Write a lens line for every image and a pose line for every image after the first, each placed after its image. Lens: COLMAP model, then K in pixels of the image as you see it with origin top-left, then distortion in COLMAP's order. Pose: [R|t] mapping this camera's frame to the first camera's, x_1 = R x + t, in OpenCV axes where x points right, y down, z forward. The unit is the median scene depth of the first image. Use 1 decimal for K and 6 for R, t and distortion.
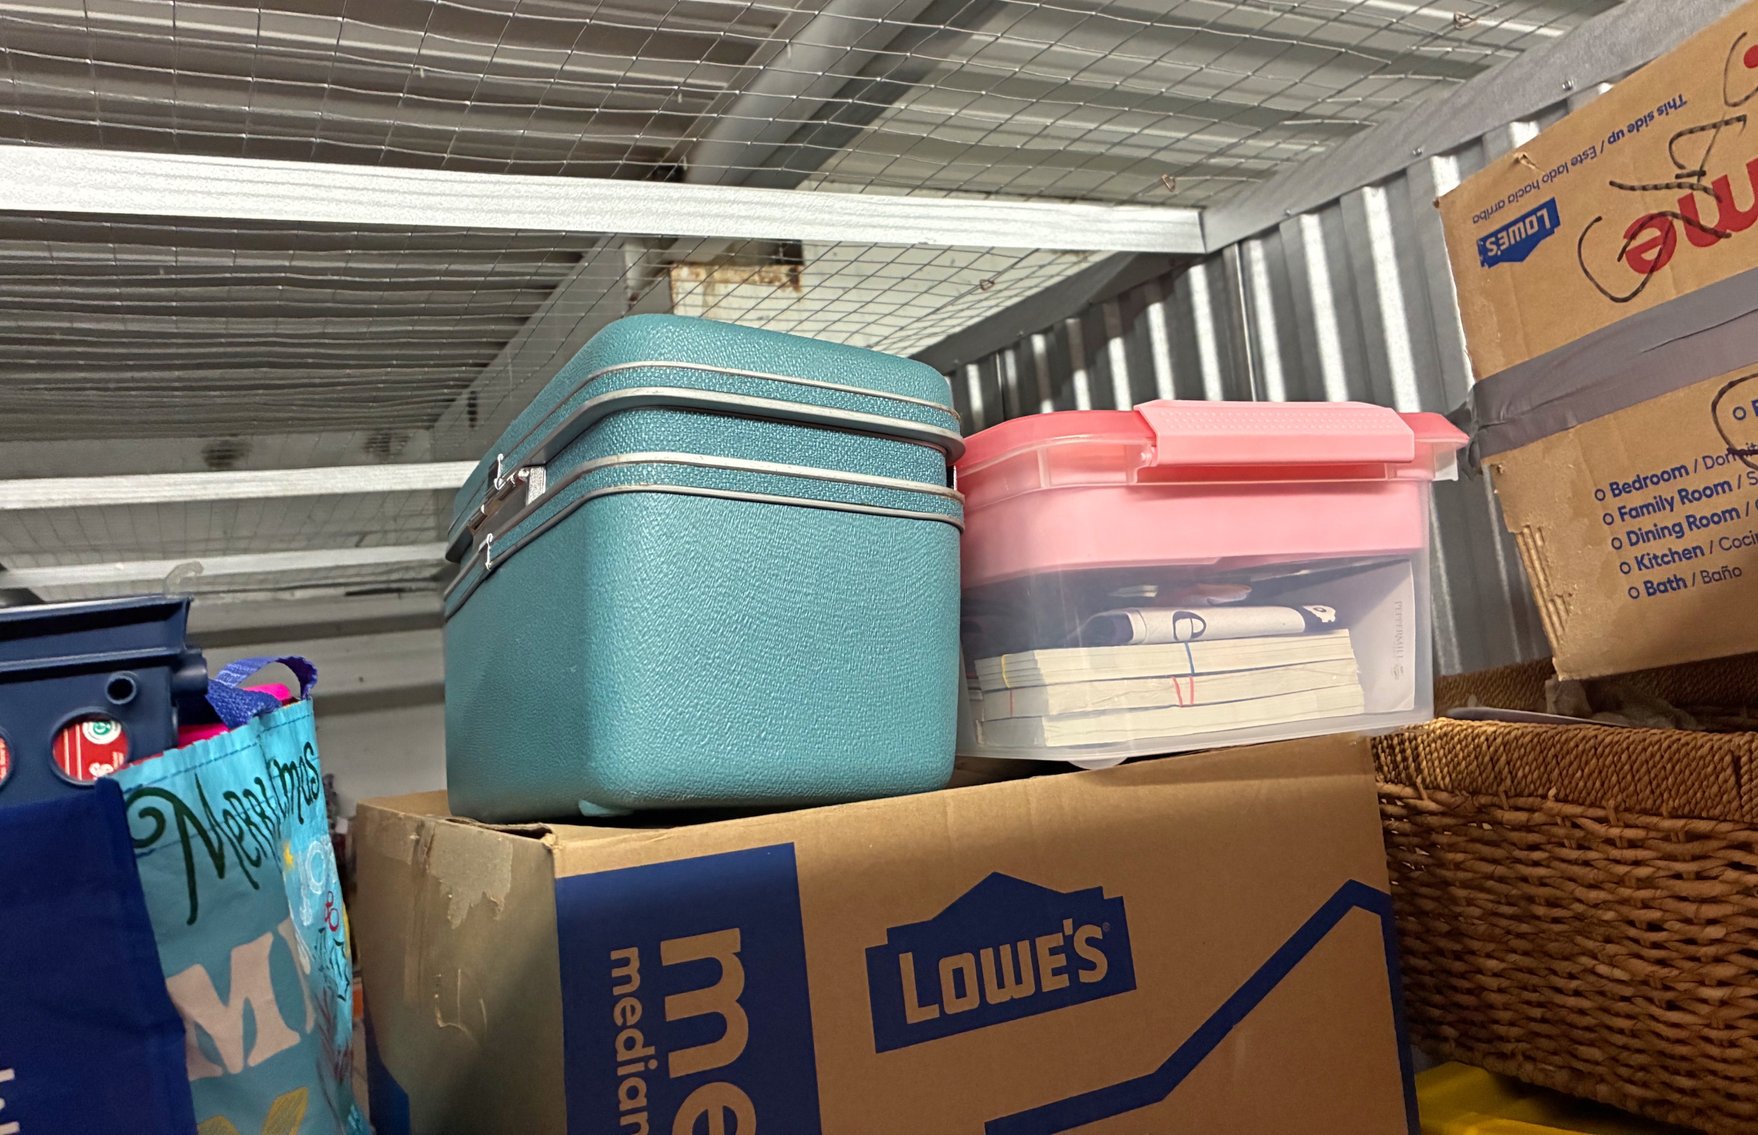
lens RADIAL K [[1339.2, 0, 883.7], [0, 1339.2, 470.8], [0, 0, 1]] dist [0.034714, -0.033522]
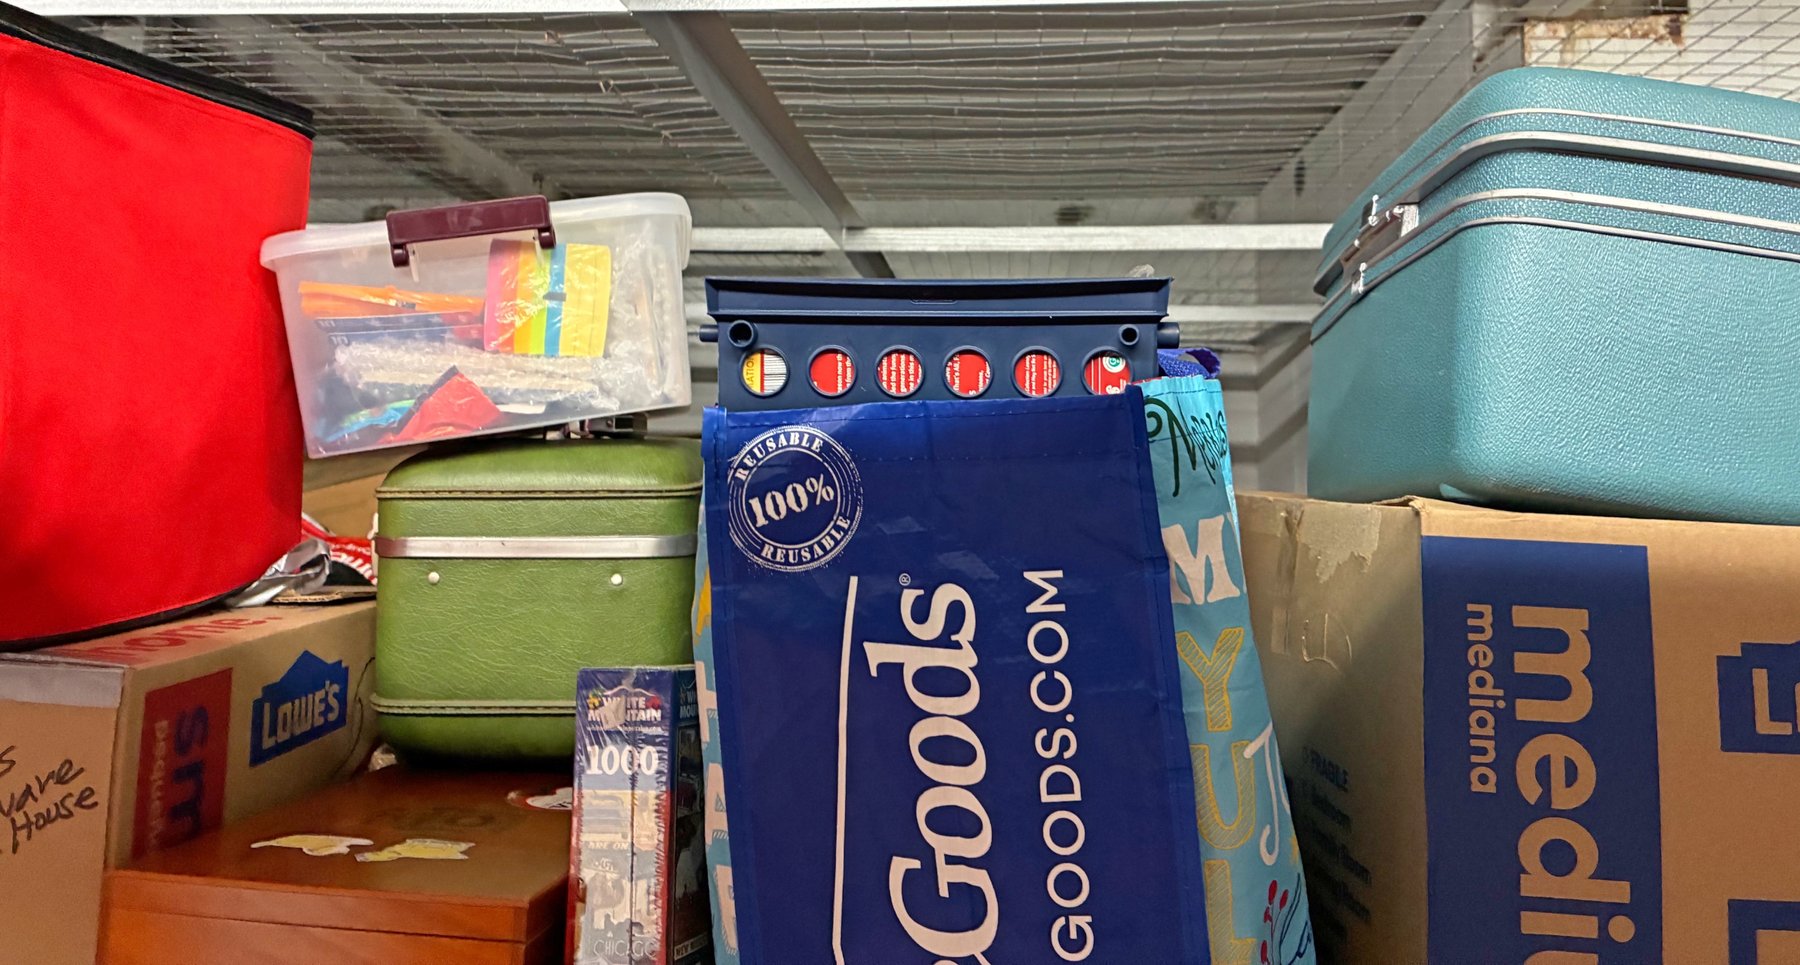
lens RADIAL K [[1377.6, 0, 893.1], [0, 1377.6, 286.2], [0, 0, 1]] dist [0.033242, -0.042254]
pose [[0.840028, 0.053439, -0.539905, 0.014540], [-0.037479, 0.998476, 0.040516, 0.037715], [0.541247, -0.013800, 0.840751, -0.255507]]
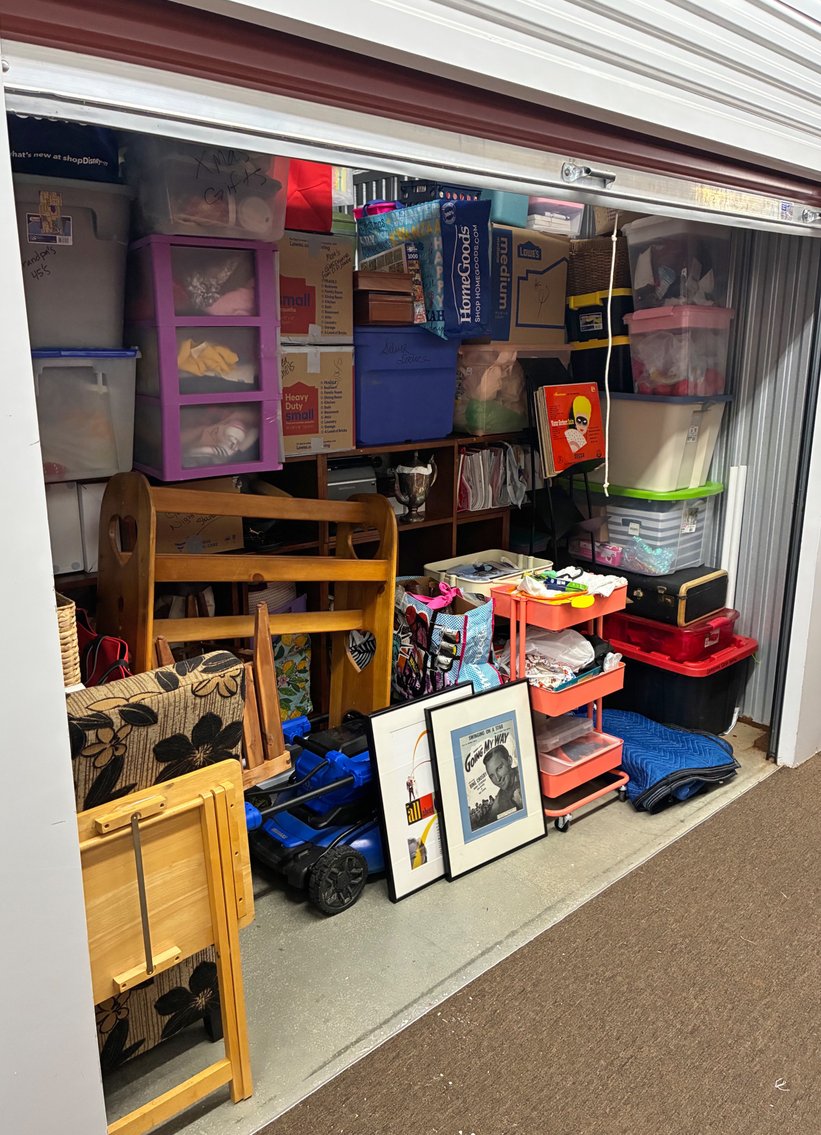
lens RADIAL K [[858.9, 0, 393.6], [0, 858.9, 559.5], [0, 0, 1]] dist [0.018051, -0.003083]
pose [[0.962793, 0.031851, 0.268357, -1.956636], [-0.123563, 0.935033, 0.332334, 0.456287], [-0.240337, -0.353128, 0.904178, -4.001041]]
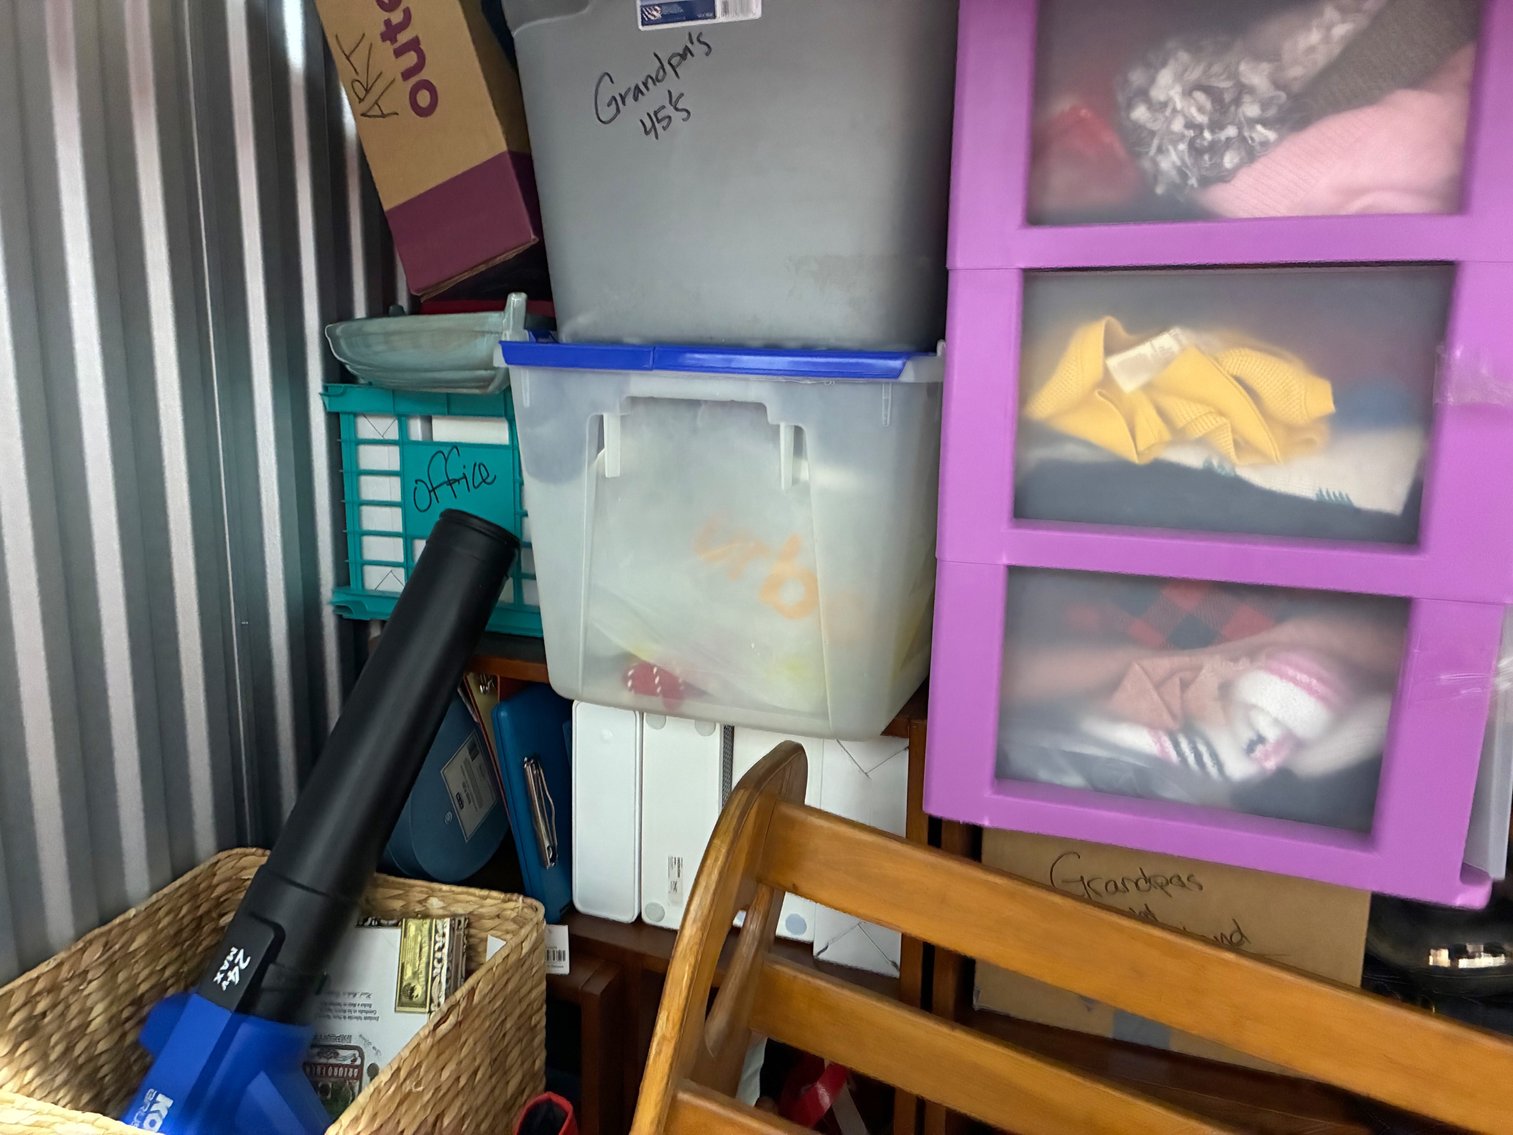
lens RADIAL K [[1148.0, 0, 741.4], [0, 1148.0, 558.3], [0, 0, 1]] dist [0.036848, -0.037688]
pose [[0.689382, 0.247692, -0.680735, -1.227272], [0.004339, 0.938298, 0.345802, 0.704147], [0.724385, -0.241343, 0.645771, -1.413627]]
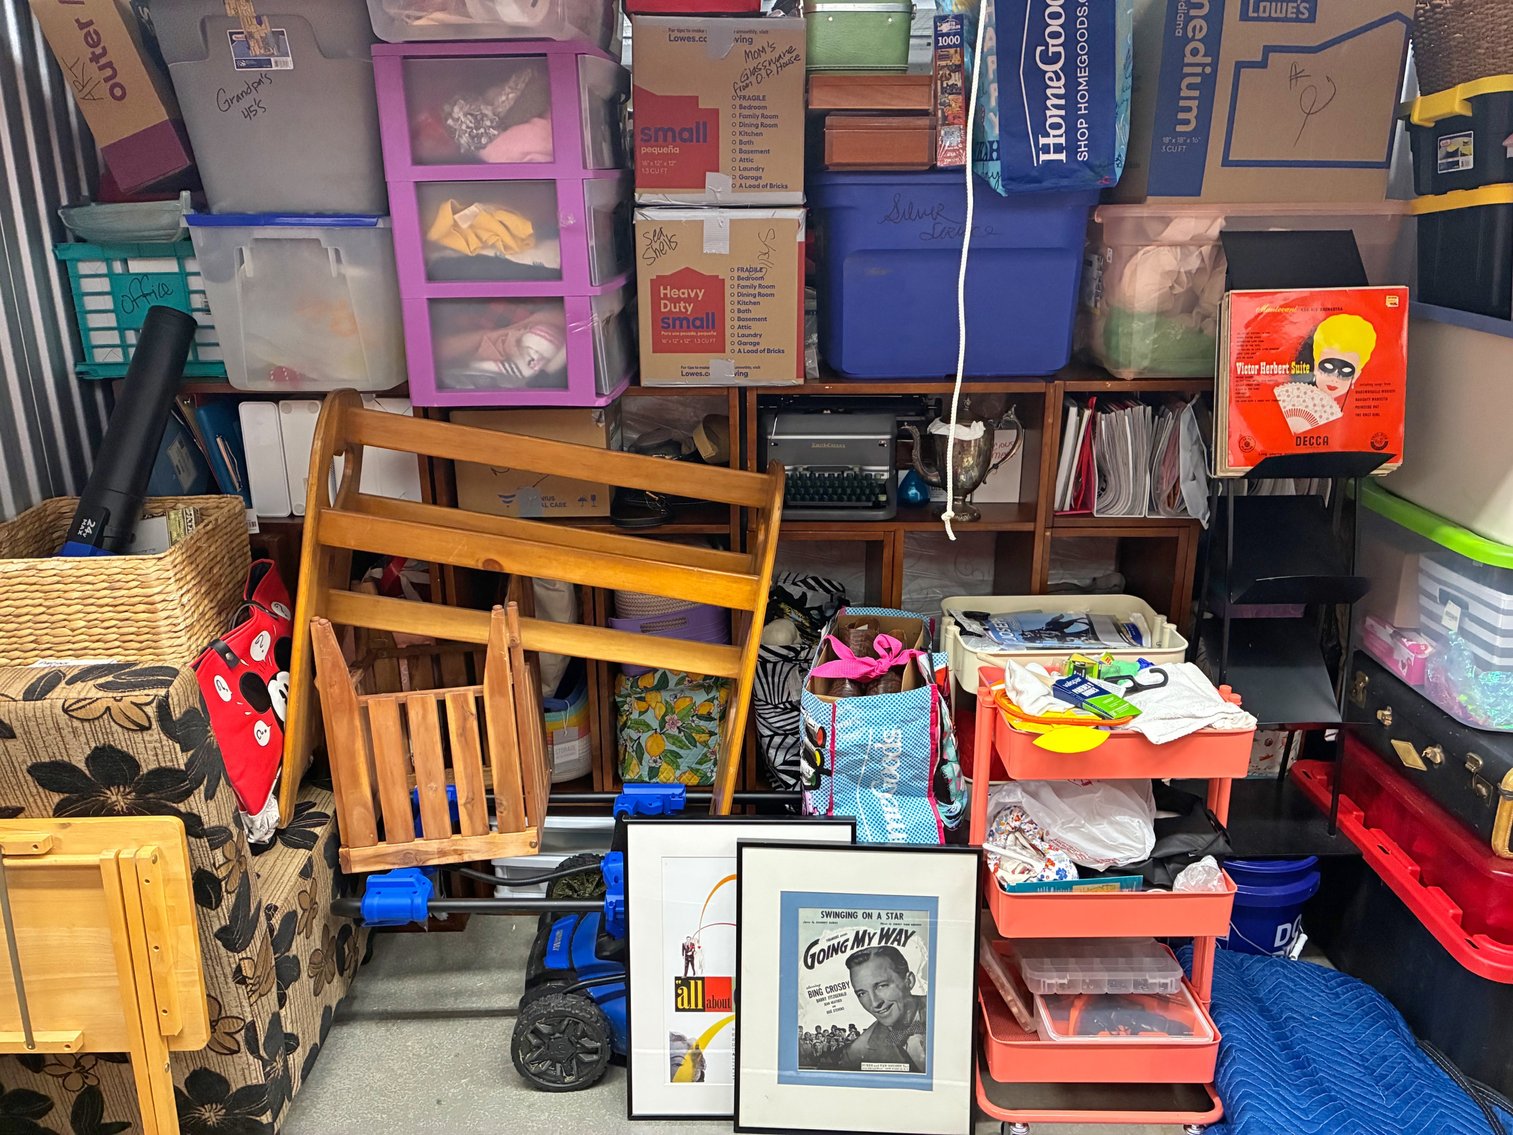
lens RADIAL K [[1148.0, 0, 756.9], [0, 1148.0, 565.2], [0, 0, 1]] dist [0.036848, -0.037688]
pose [[0.900290, 0.218108, -0.376706, 0.333979], [-0.029161, 0.893688, 0.447741, 0.337131], [0.434313, -0.392111, 0.810938, -2.913317]]
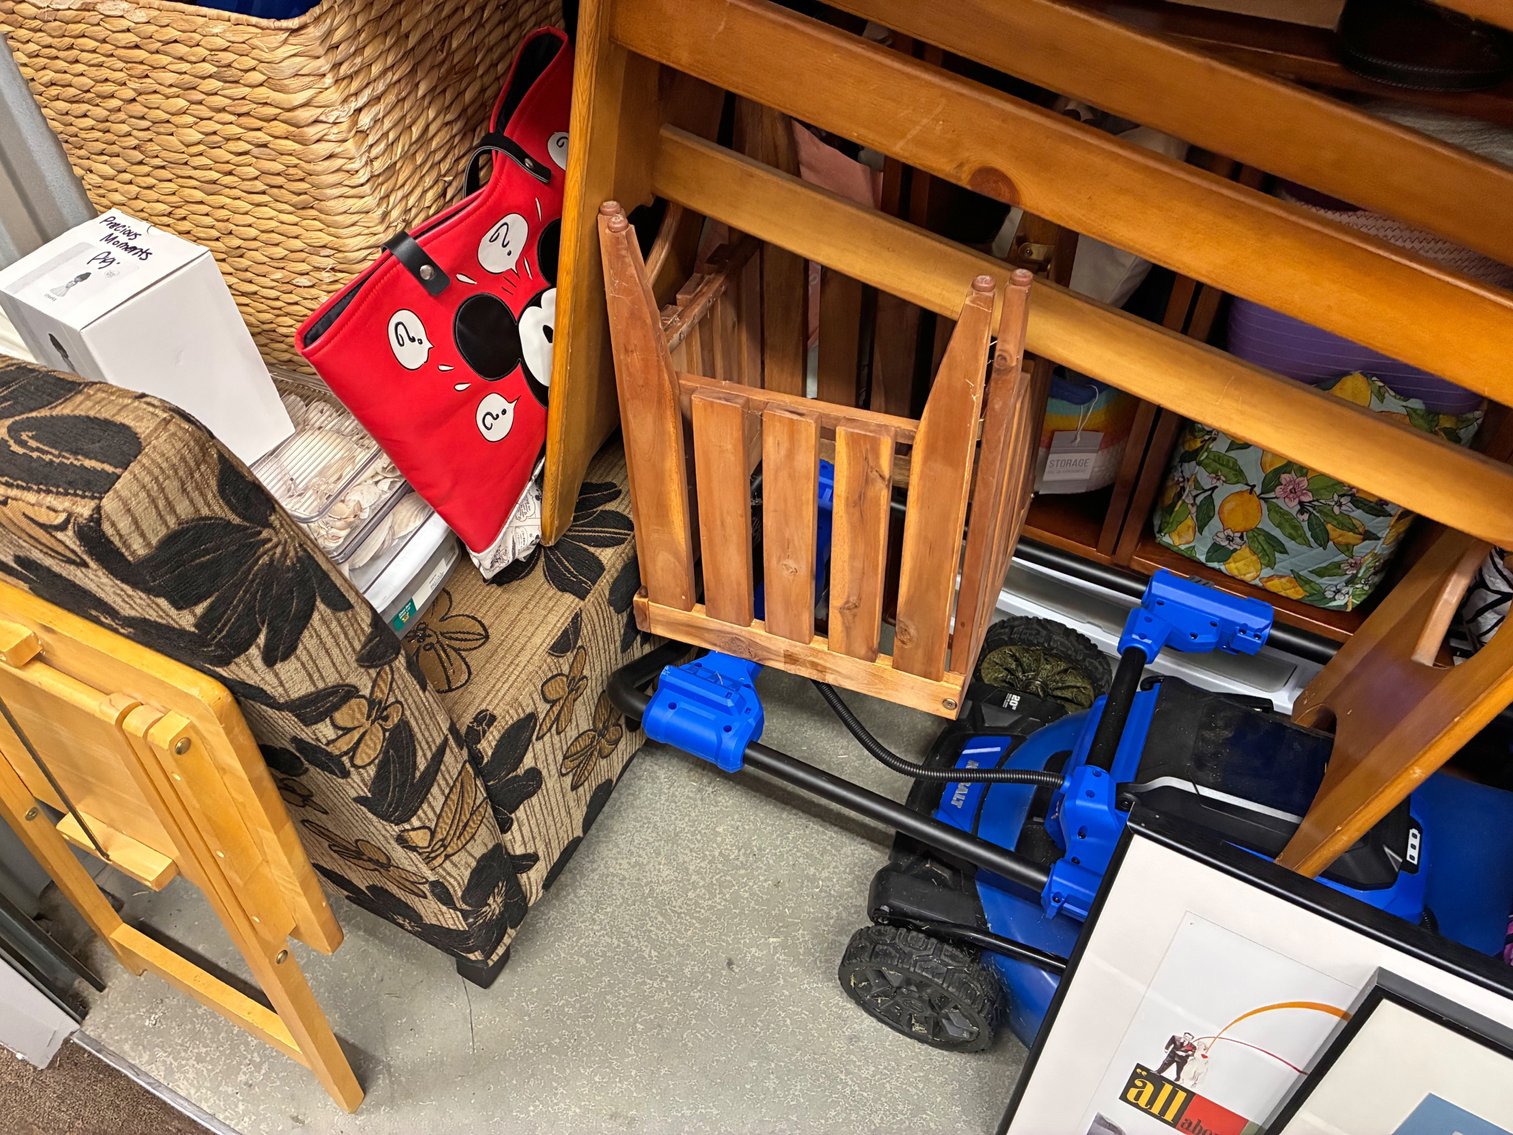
lens RADIAL K [[1148.0, 0, 741.2], [0, 1148.0, 556.0], [0, 0, 1]] dist [0.036848, -0.037688]
pose [[0.593313, 0.651579, -0.472677, -0.848916], [0.068305, 0.544328, 0.836087, 0.951583], [0.802069, -0.528348, 0.278450, -1.412904]]
